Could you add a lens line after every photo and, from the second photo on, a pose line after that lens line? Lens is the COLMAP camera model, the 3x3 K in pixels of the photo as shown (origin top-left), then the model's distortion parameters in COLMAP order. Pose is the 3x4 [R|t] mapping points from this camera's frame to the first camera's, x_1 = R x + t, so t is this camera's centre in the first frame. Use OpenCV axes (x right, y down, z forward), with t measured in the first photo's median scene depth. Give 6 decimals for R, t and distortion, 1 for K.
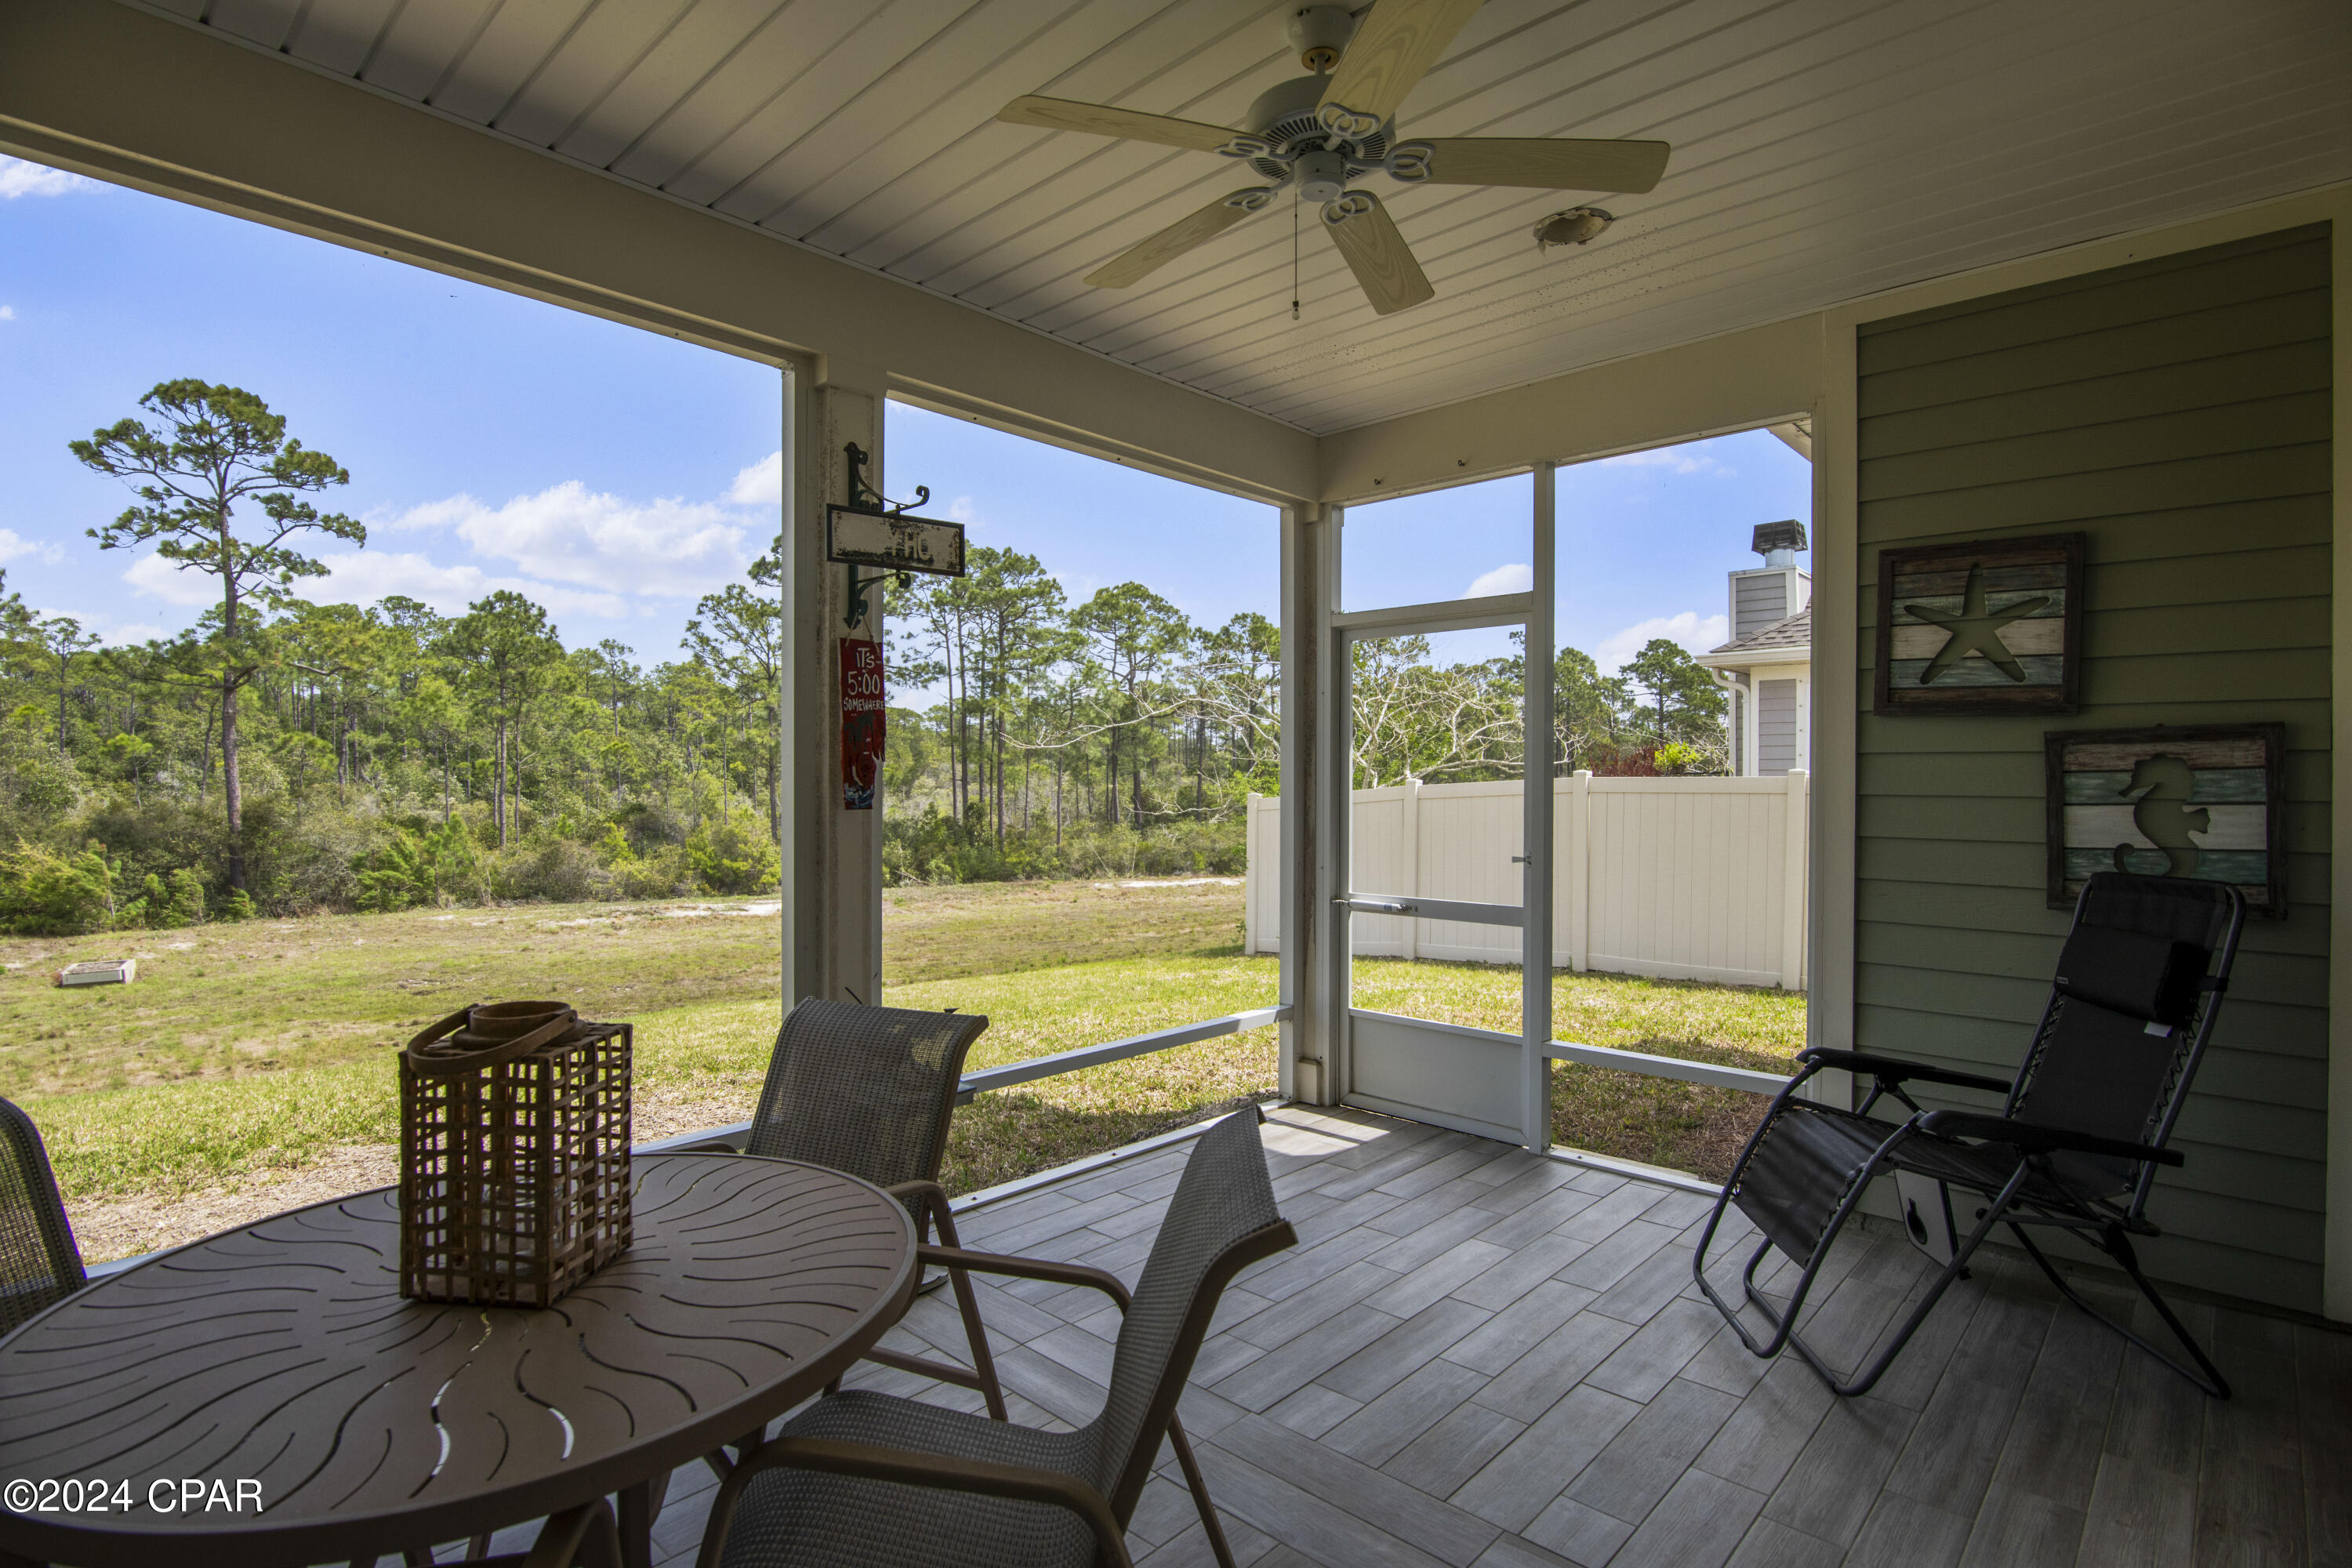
lens RADIAL K [[1166.3, 0, 1176.5], [0, 1166.3, 795.8], [0, 0, 1]] dist [-0.015152, -0.000135]
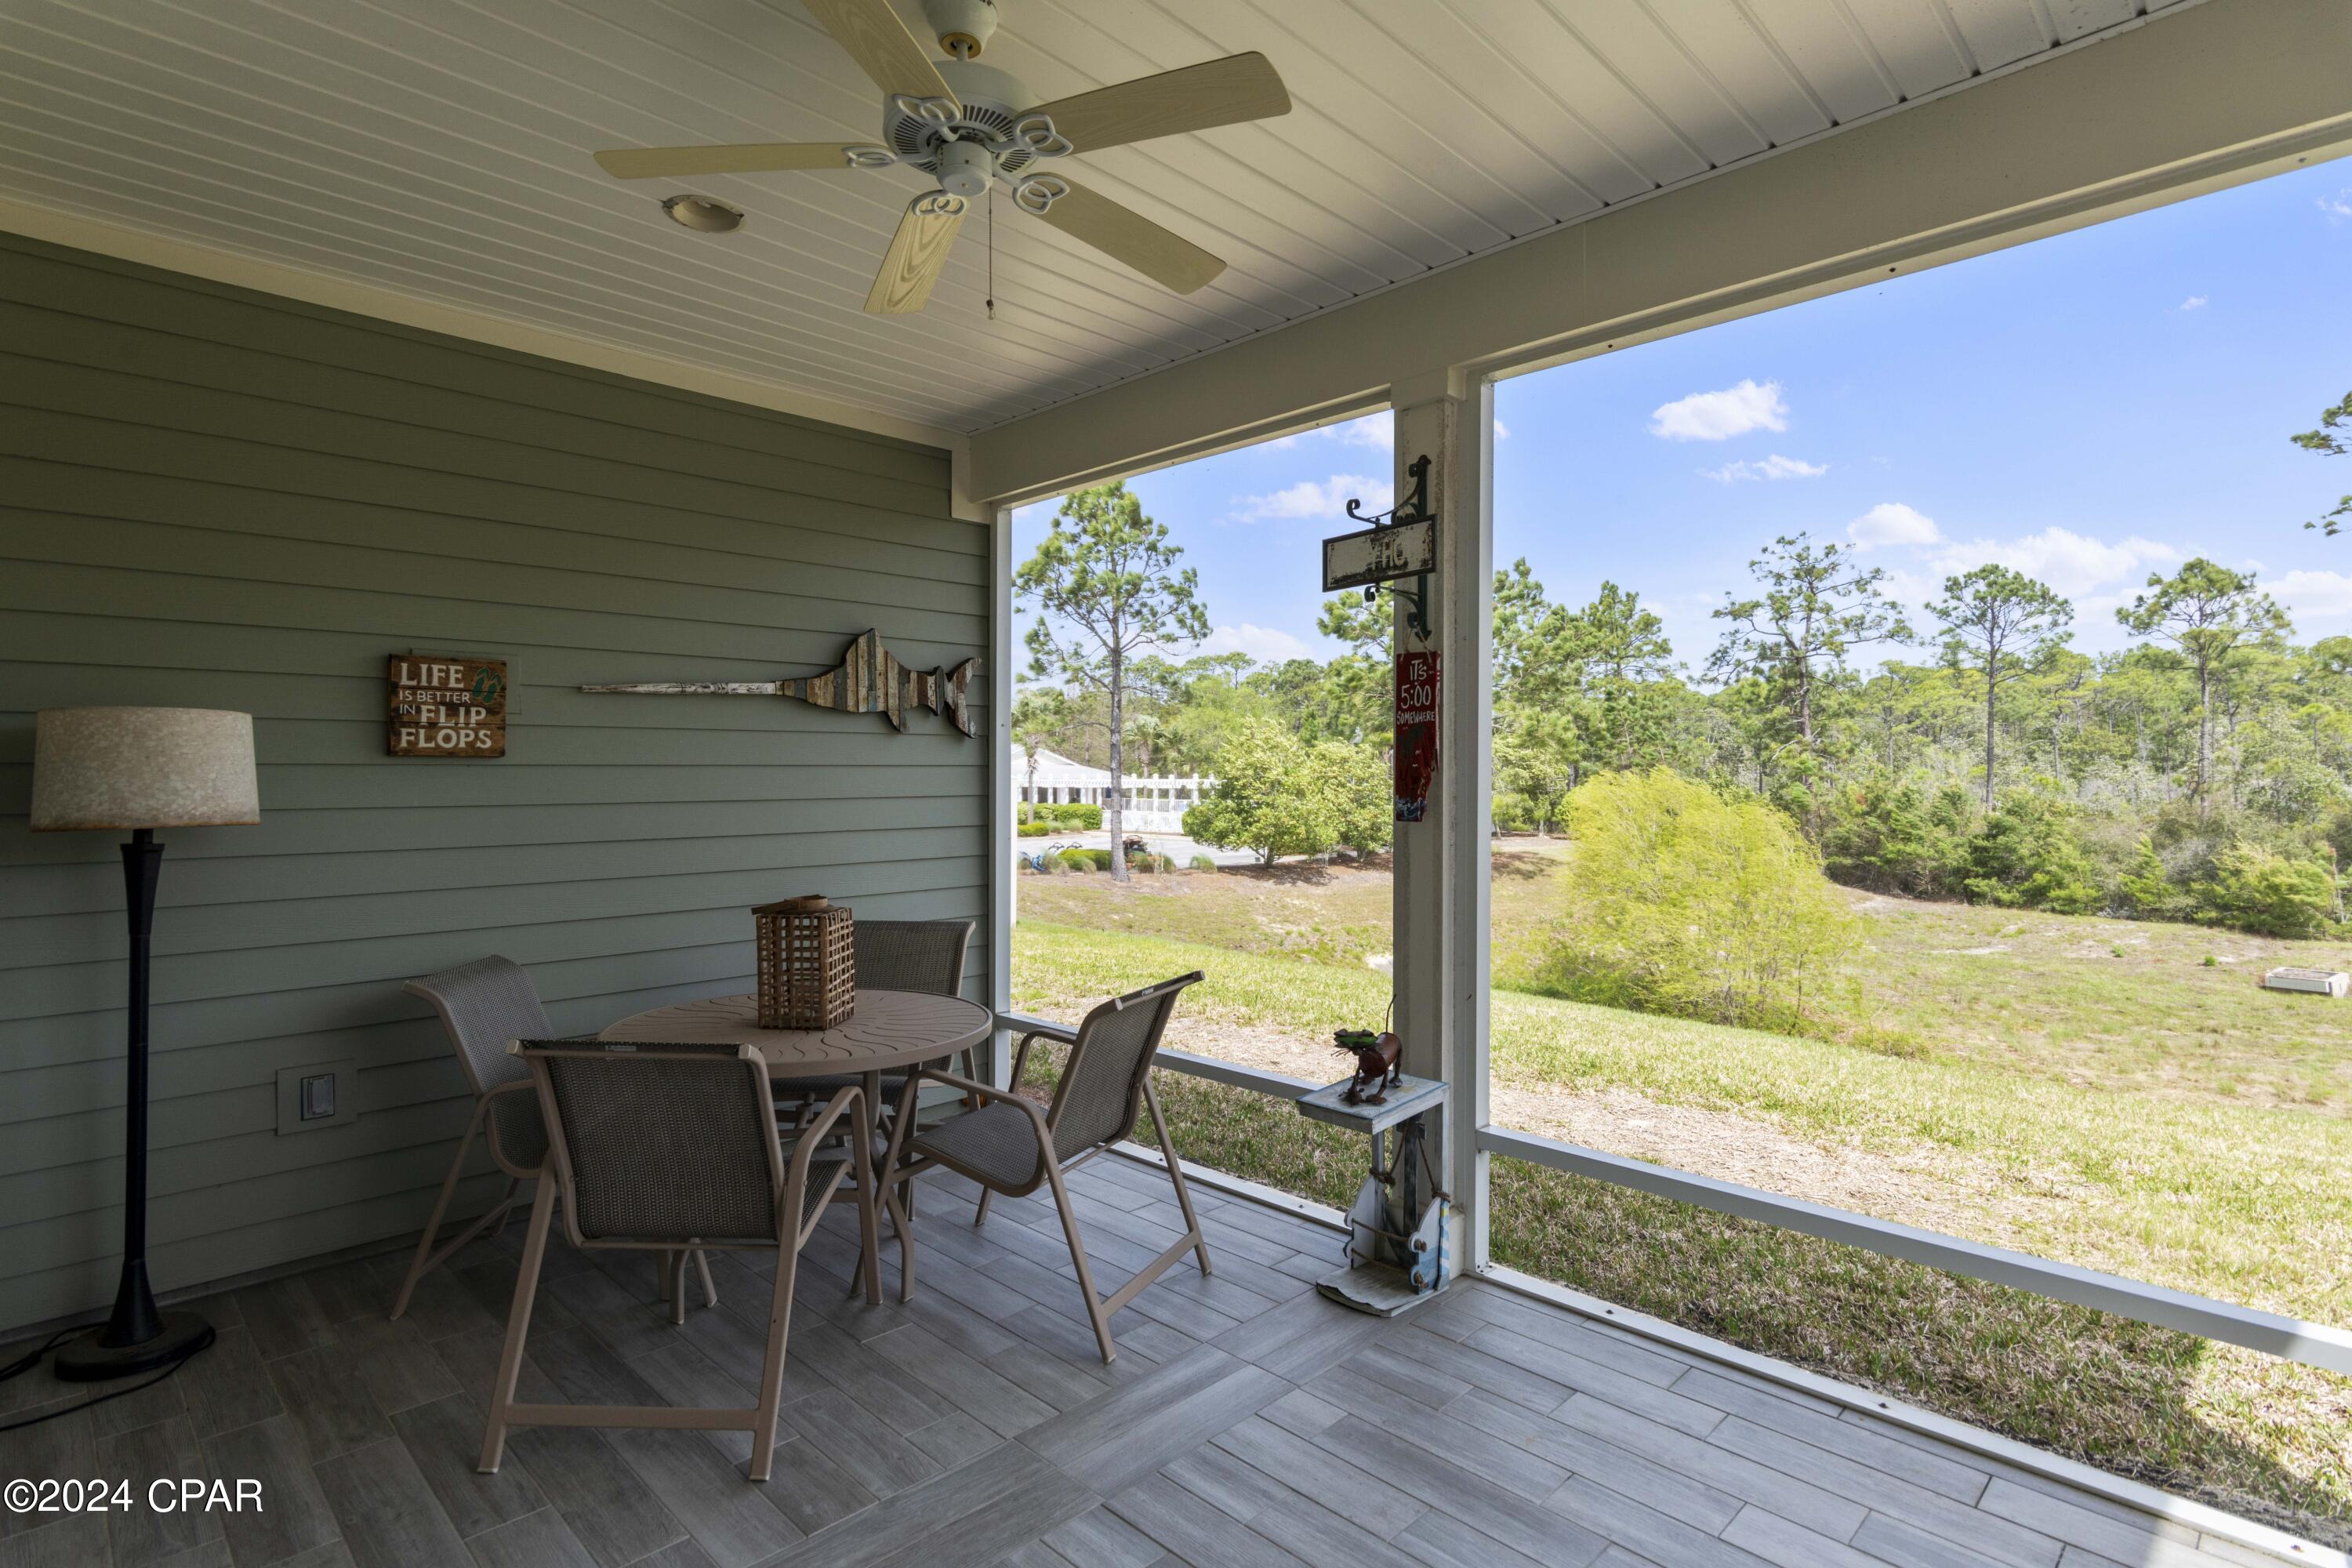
lens RADIAL K [[1162.9, 0, 1176.0], [0, 1162.9, 784.0], [0, 0, 1]] dist [0.023261, 0.000135]
pose [[-0.030248, 0.004369, -0.999533, 0.581929], [-0.013046, 0.999904, 0.004766, -0.017480], [0.999457, 0.013184, -0.030188, 0.648571]]
